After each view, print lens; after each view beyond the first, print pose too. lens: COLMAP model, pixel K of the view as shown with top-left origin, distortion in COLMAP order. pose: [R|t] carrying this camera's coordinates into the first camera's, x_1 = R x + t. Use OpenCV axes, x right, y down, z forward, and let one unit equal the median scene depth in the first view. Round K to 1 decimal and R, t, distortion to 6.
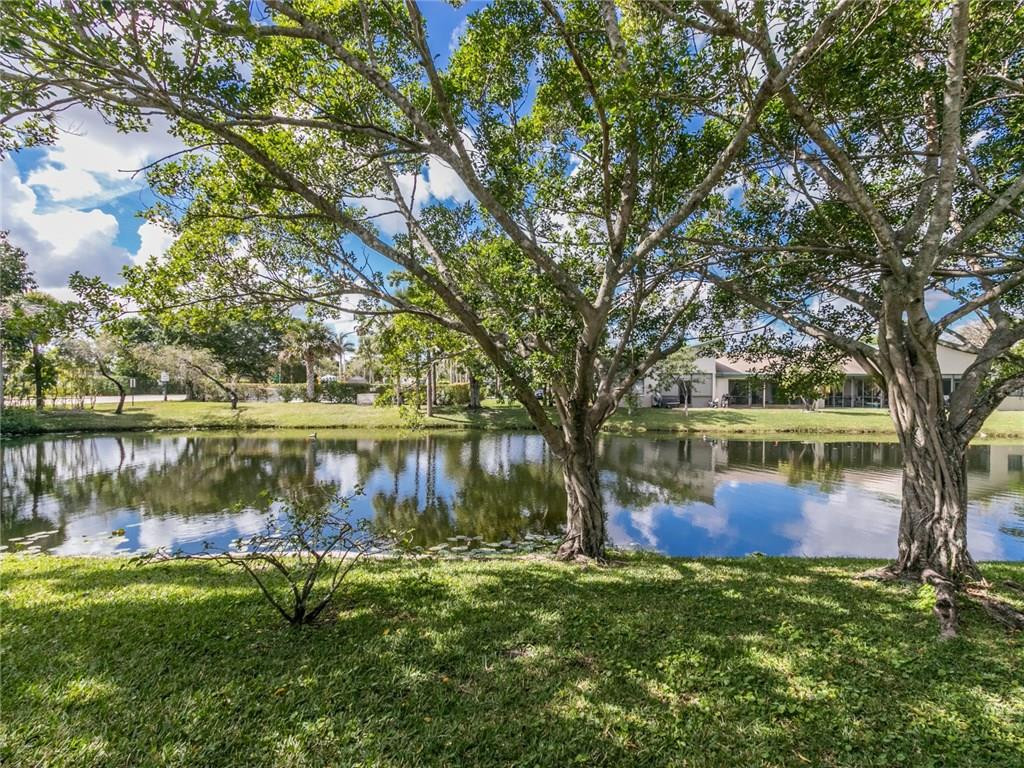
lens RADIAL K [[531.1, 0, 511.0], [0, 531.1, 390.0], [0, 0, 1]] dist [0.003931, 0.000346]
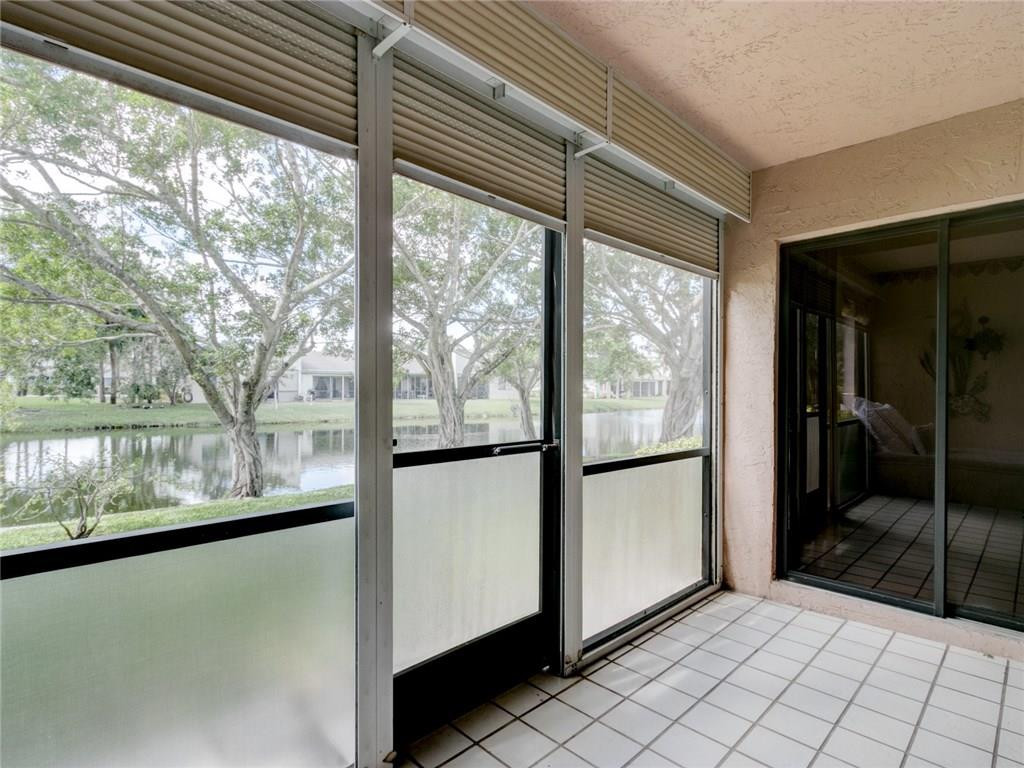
lens RADIAL K [[531.1, 0, 511.0], [0, 531.1, 390.0], [0, 0, 1]] dist [0.003931, 0.000346]
pose [[0.720022, -0.005069, 0.693932, -0.062756], [0.002355, 0.999985, 0.004861, 0.005589], [-0.693947, -0.001866, 0.720024, -0.086425]]
